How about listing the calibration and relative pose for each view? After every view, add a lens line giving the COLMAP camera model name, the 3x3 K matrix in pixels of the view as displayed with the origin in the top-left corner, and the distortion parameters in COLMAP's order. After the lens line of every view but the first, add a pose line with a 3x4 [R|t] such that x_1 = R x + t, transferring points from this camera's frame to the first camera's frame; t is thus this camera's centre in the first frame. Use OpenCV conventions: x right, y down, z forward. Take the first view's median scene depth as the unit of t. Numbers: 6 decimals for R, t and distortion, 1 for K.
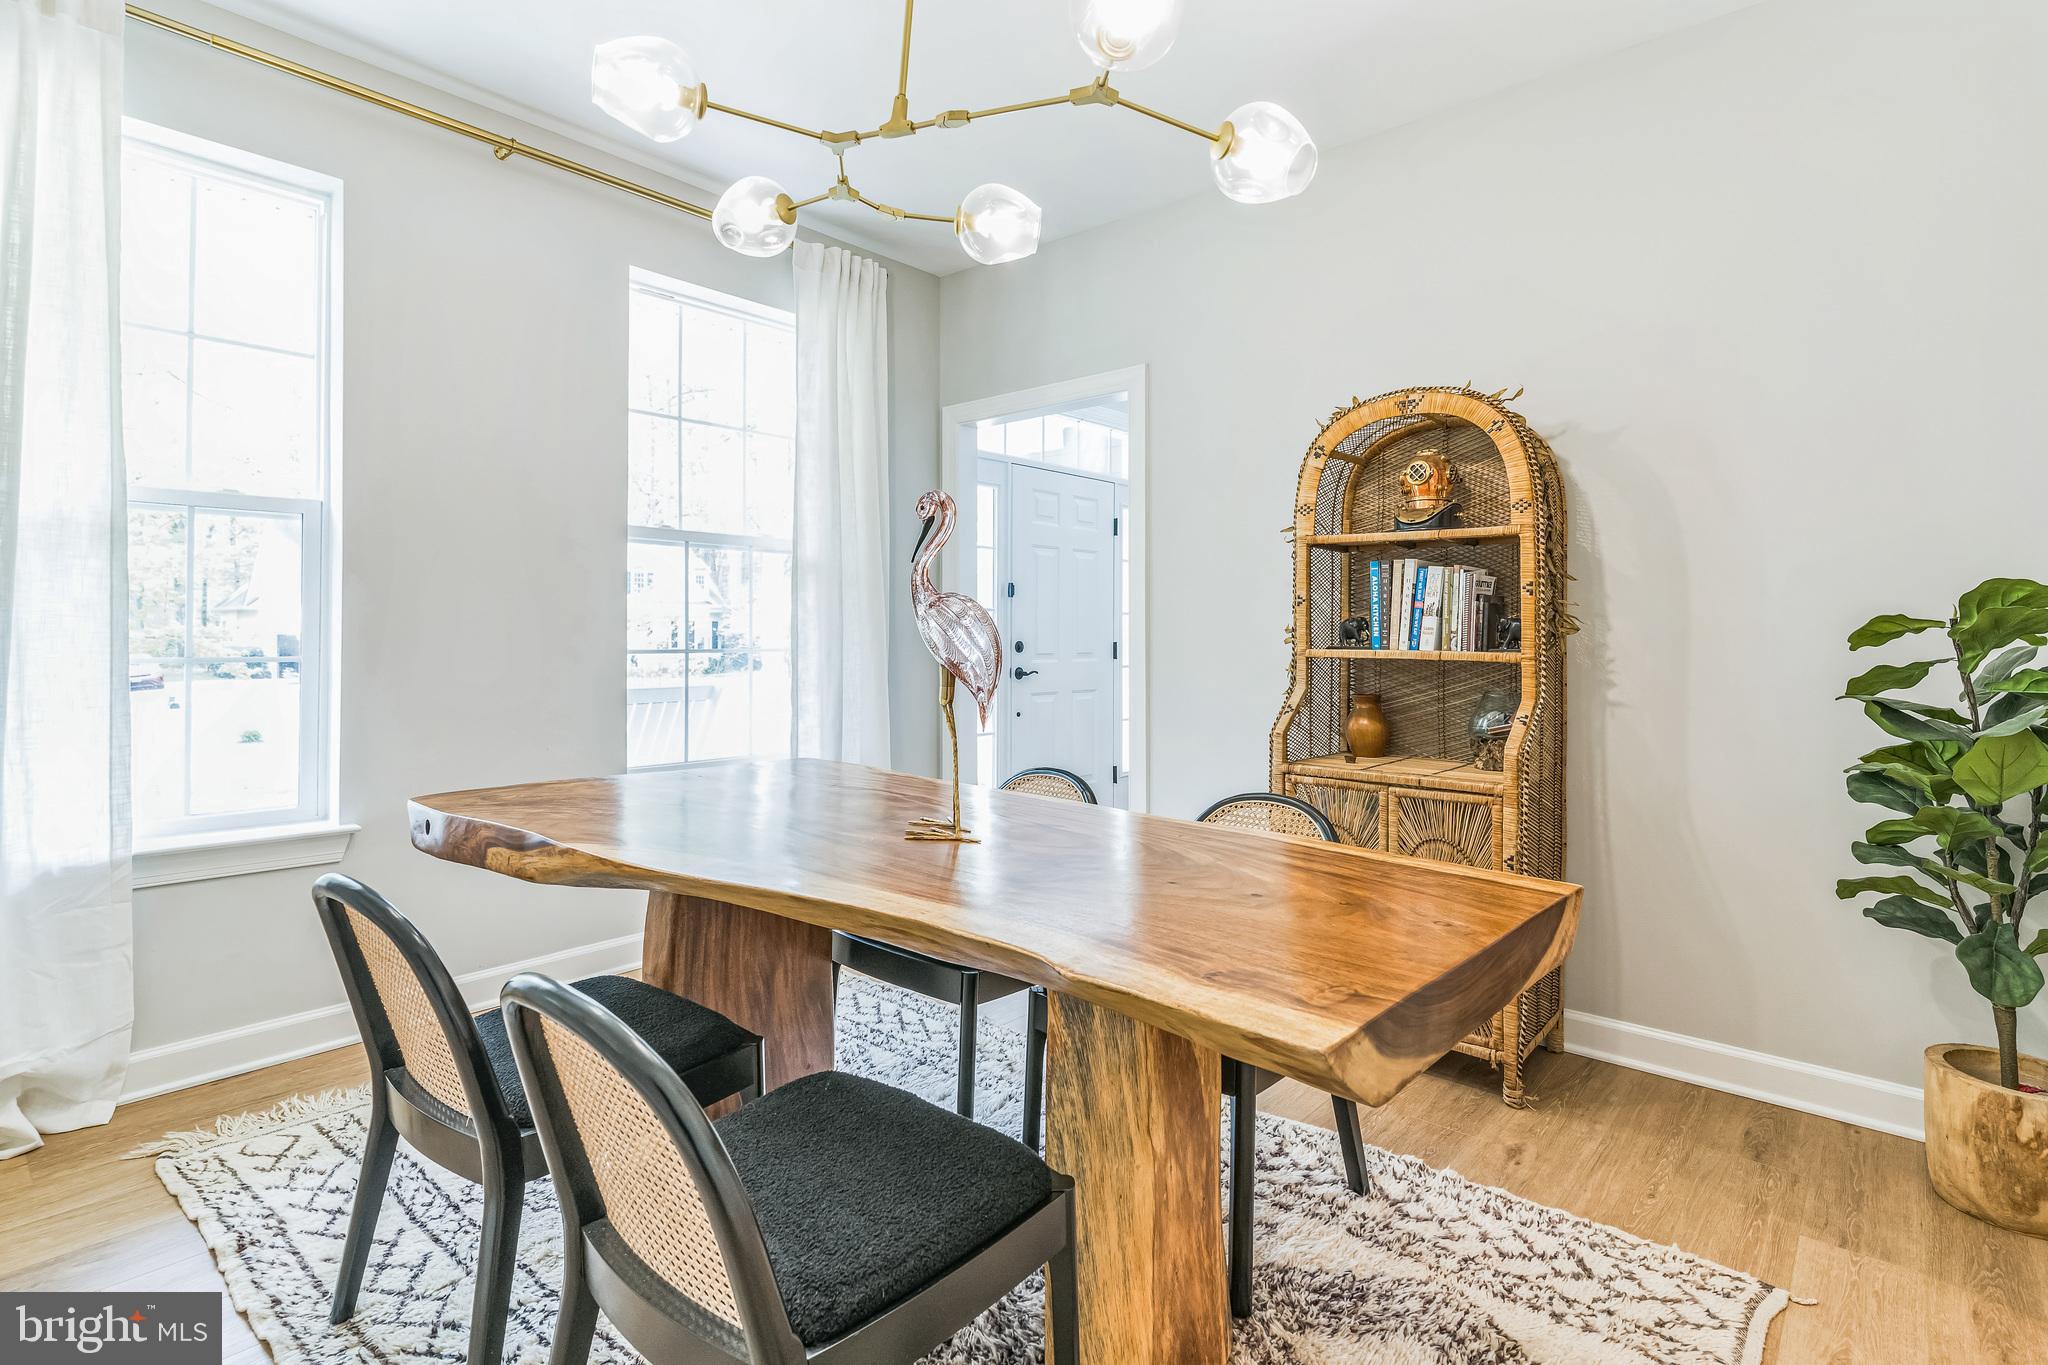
lens RADIAL K [[1004.4, 0, 1023.1], [0, 1004.4, 624.5], [0, 0, 1]] dist [0.001564, 0.000080]
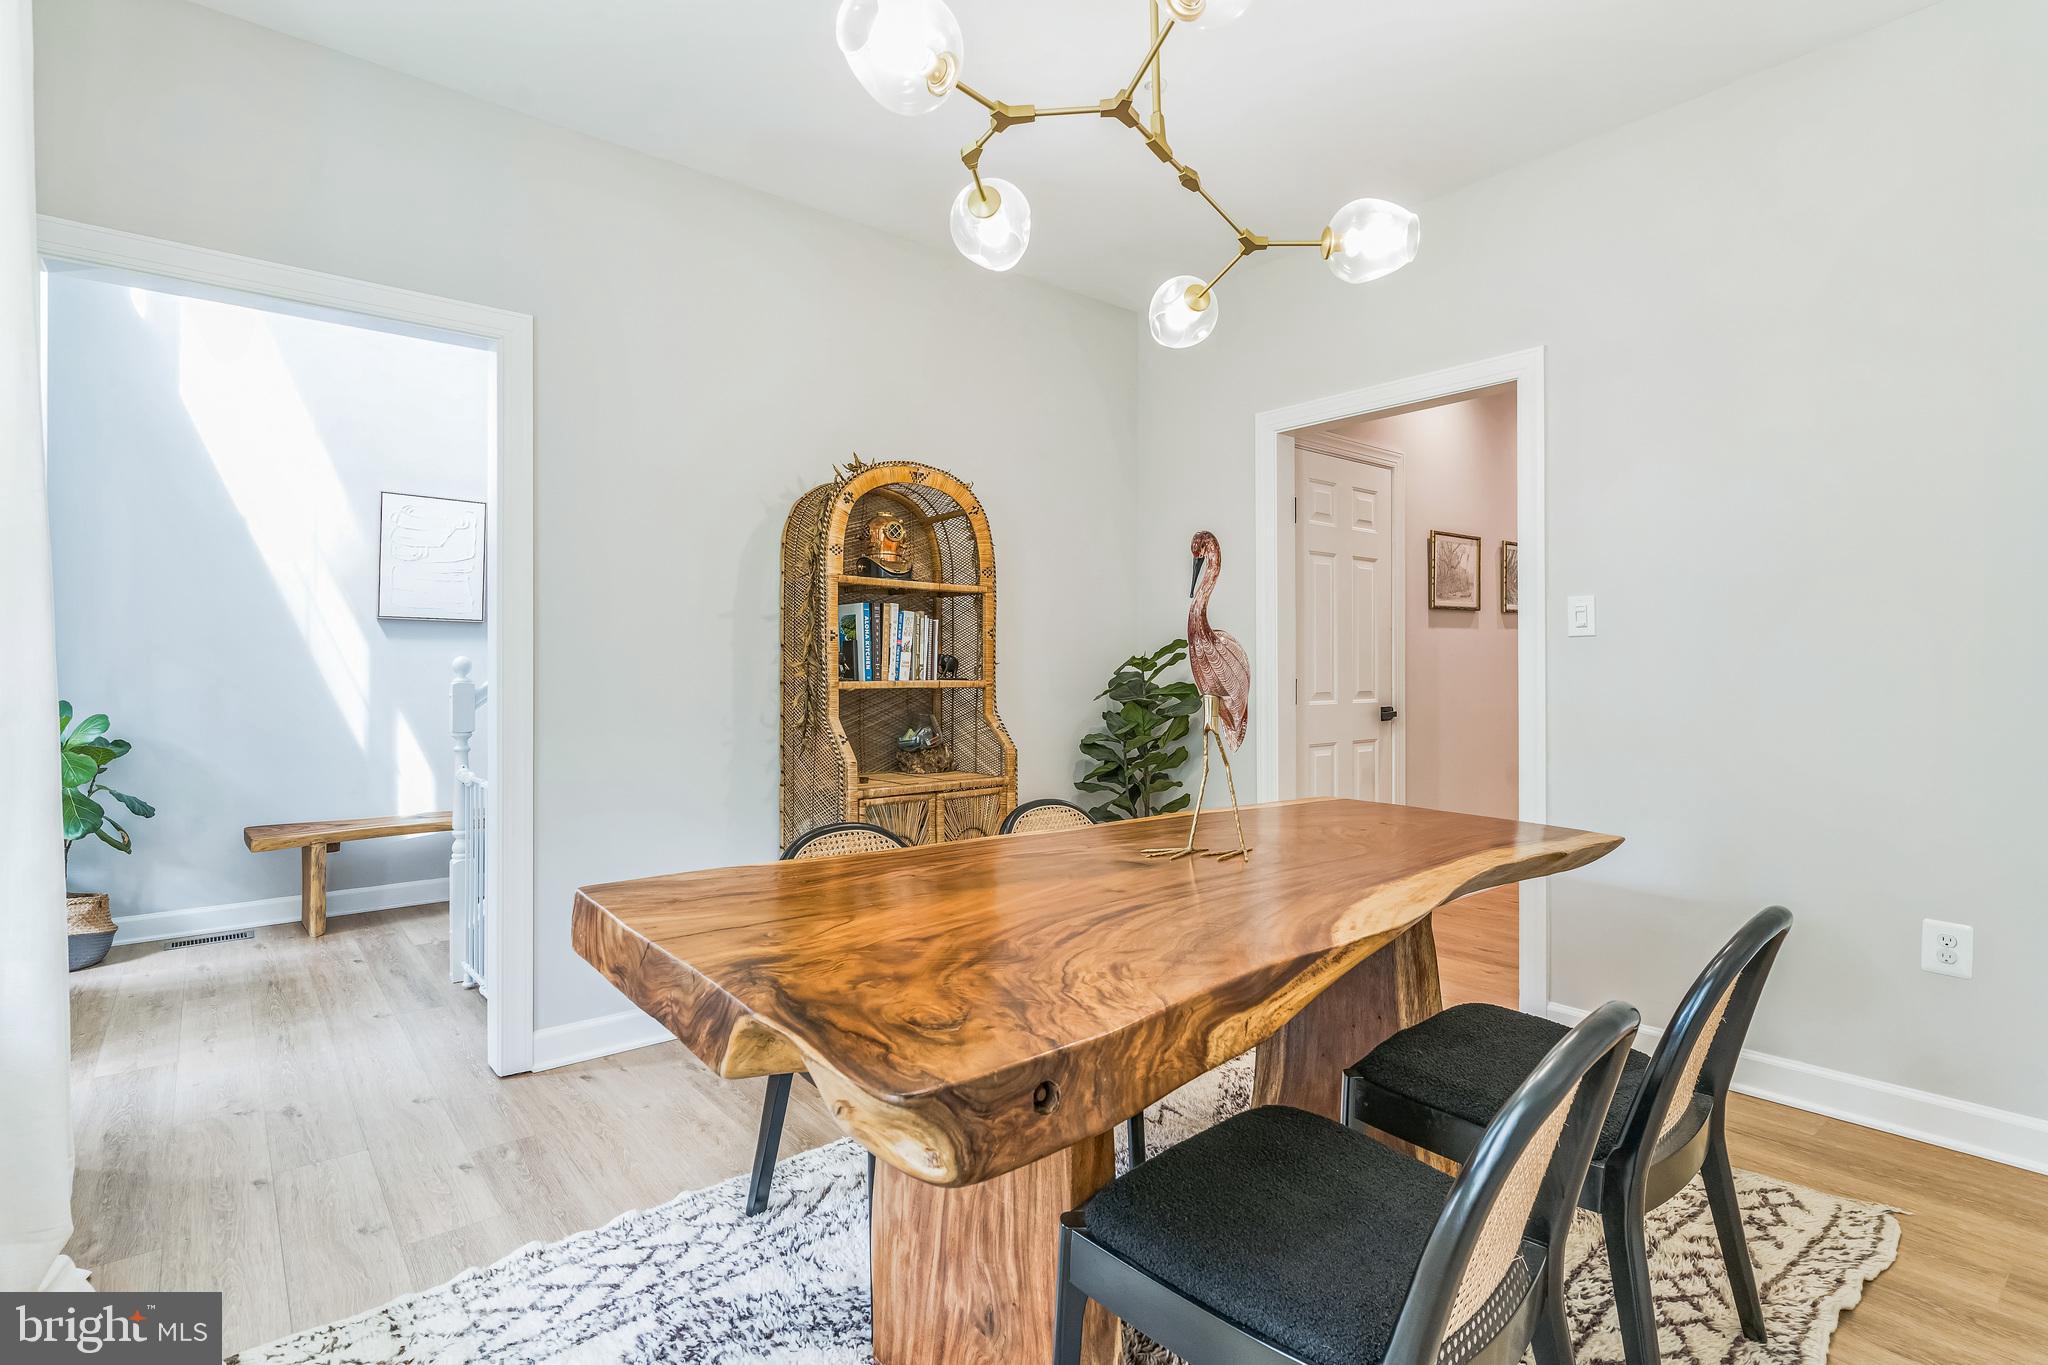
lens RADIAL K [[979.7, 0, 1025.4], [0, 979.7, 660.2], [0, 0, 1]] dist [0.000707, 0.000026]
pose [[0.154114, 0.002834, 0.988049, -0.736593], [-0.006800, 0.999975, -0.001808, 0.002353], [-0.988030, -0.006440, 0.154129, 0.675284]]
